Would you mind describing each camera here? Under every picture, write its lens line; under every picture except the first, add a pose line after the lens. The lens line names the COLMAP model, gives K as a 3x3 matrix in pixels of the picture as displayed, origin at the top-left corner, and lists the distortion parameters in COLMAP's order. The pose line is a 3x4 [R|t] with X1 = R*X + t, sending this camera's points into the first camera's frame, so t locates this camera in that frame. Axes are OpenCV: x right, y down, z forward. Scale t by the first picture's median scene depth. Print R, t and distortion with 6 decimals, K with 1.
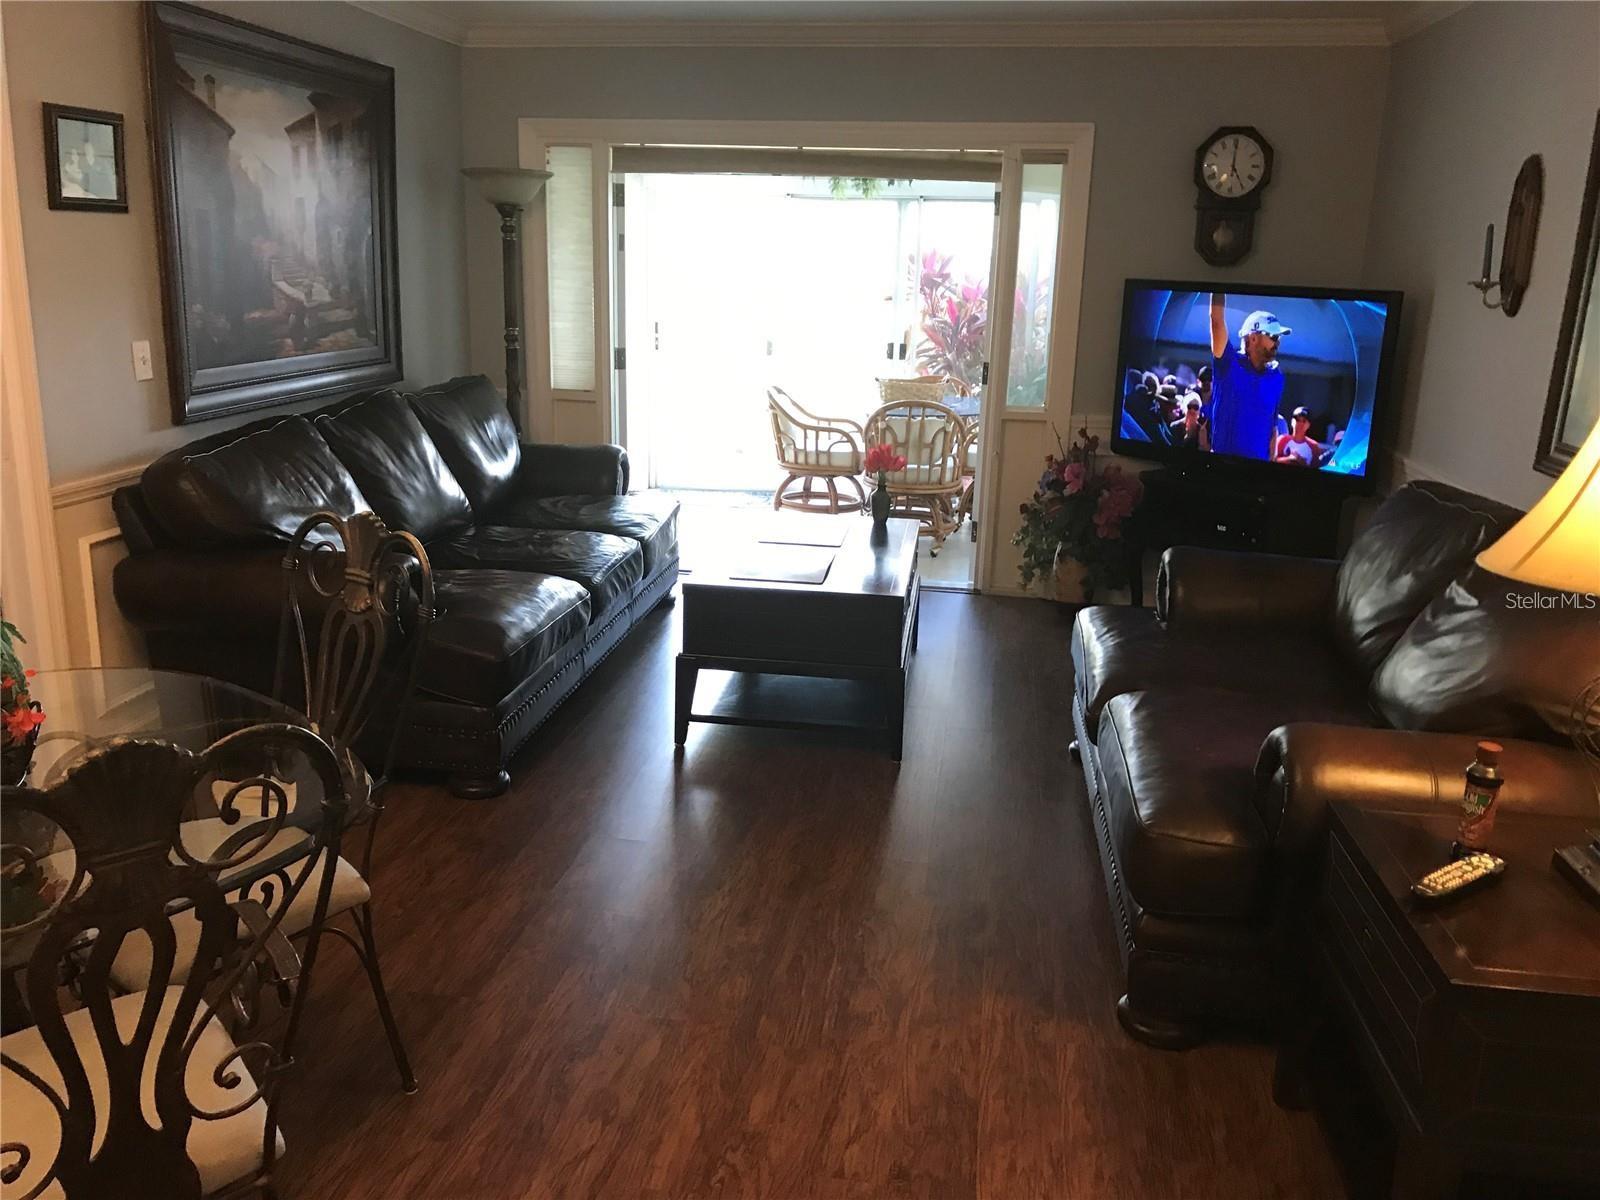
lens RADIAL K [[1296.0, 0, 800.0], [0, 1296.0, 600.0], [0, 0, 1]] dist [0.041061, -0.056339]
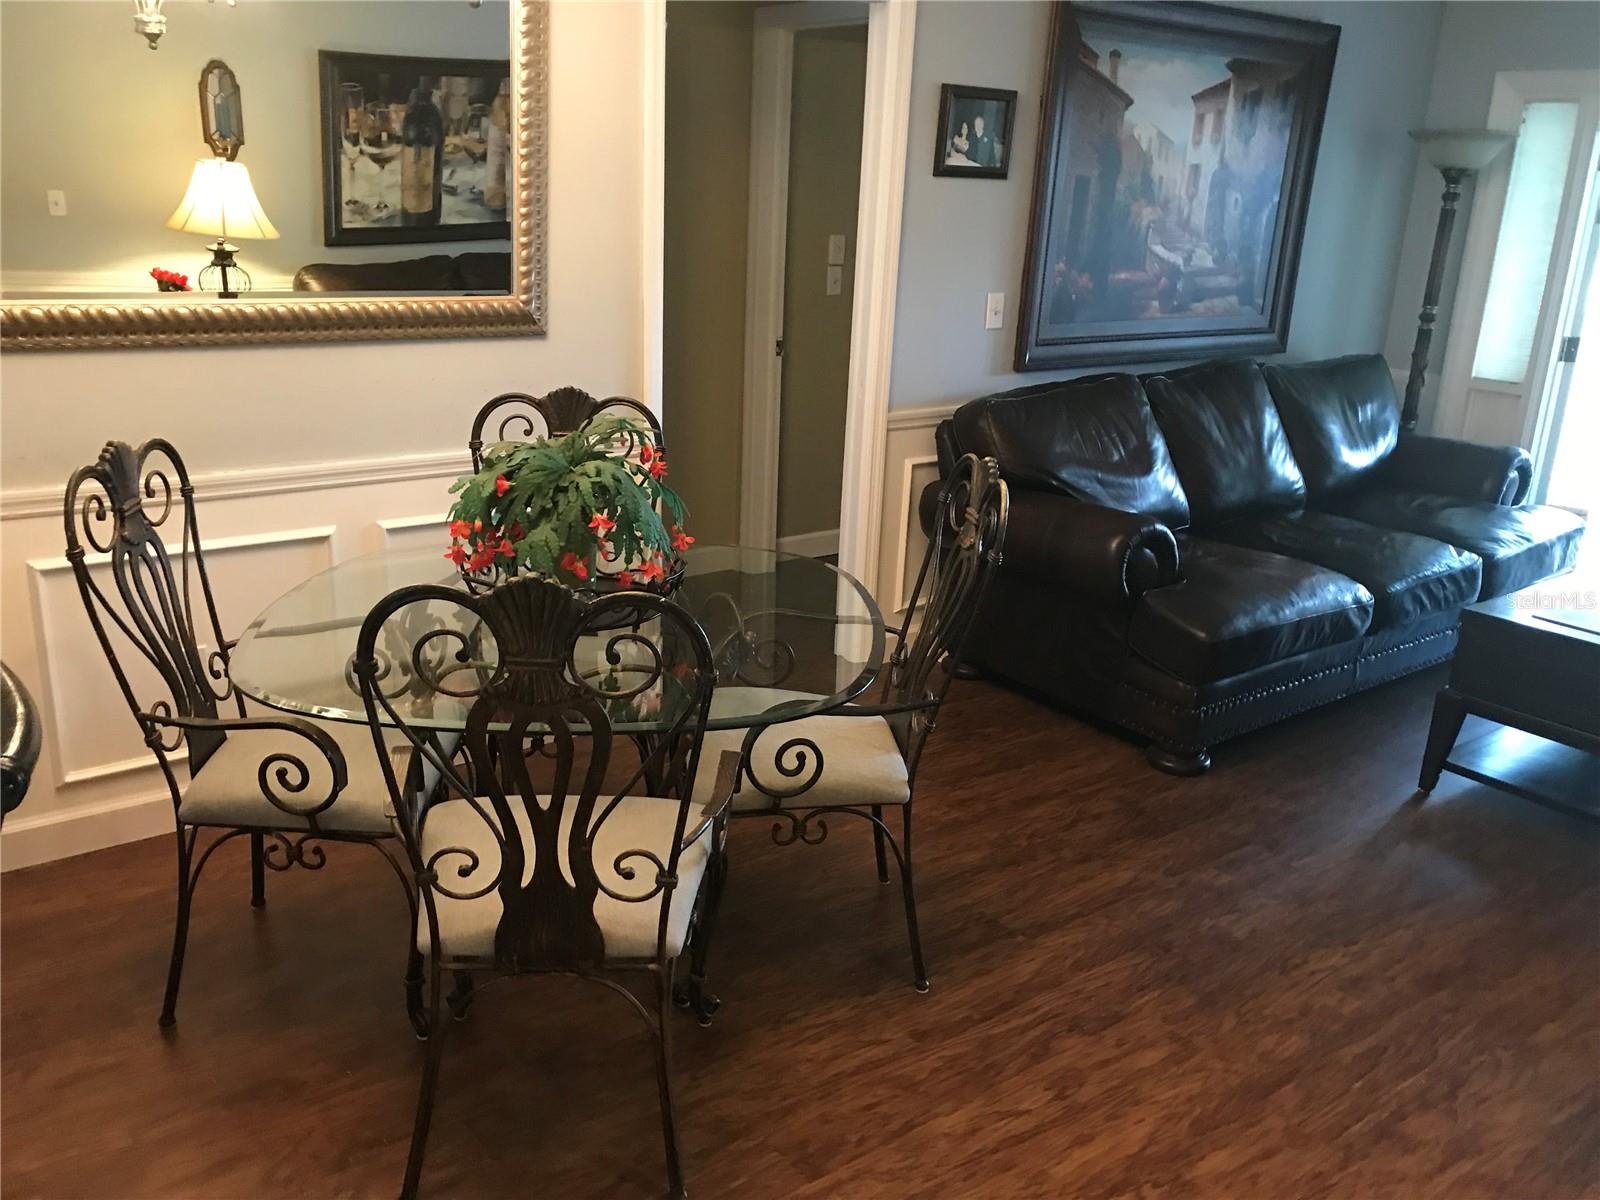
lens RADIAL K [[1315.4, 0, 800.0], [0, 1315.4, 600.0], [0, 0, 1]] dist [-0.000911, -0.002714]
pose [[0.715681, 0.208912, -0.666451, 0.153569], [-0.196835, 0.975869, 0.094531, -0.012434], [0.670117, 0.063527, 0.739532, 0.054541]]
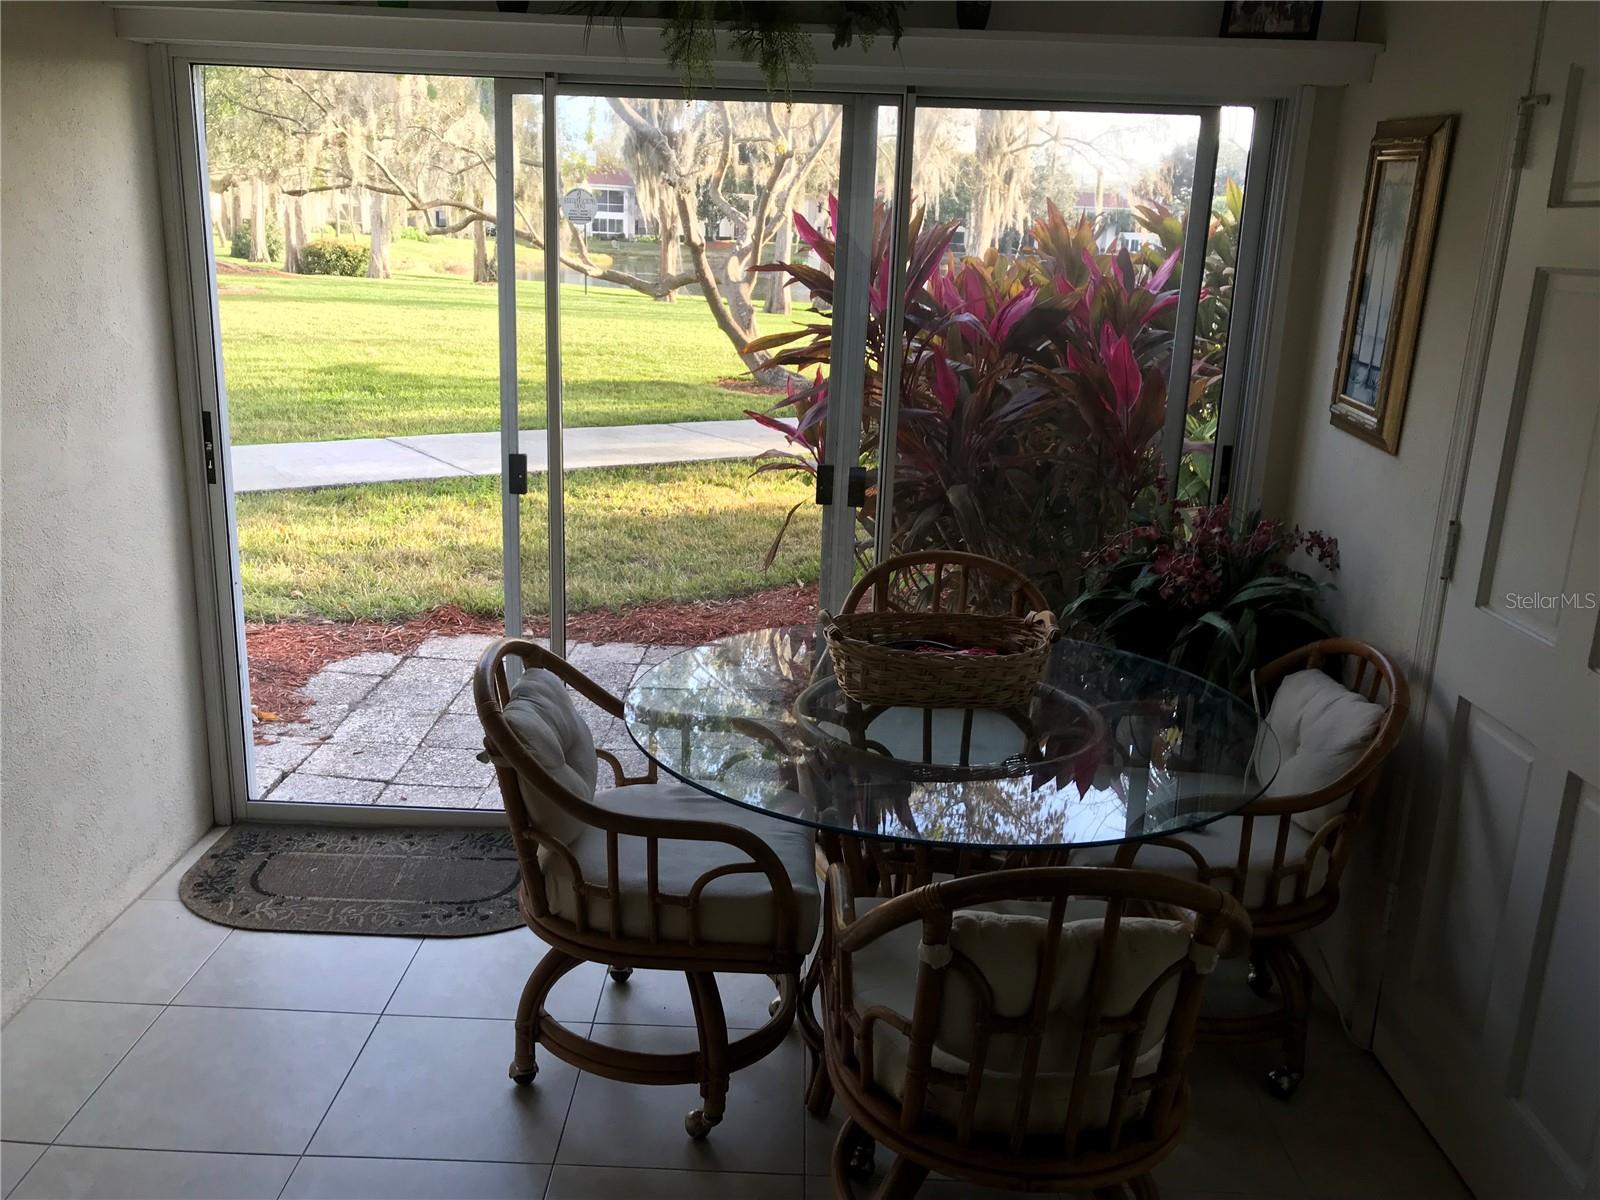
lens RADIAL K [[1315.4, 0, 800.0], [0, 1315.4, 600.0], [0, 0, 1]] dist [-0.000911, -0.002714]
pose [[0.990563, -0.026472, 0.134476, 0.009896], [0.026182, 0.999649, 0.003927, -0.240137], [-0.134533, -0.000369, 0.990909, 0.911731]]
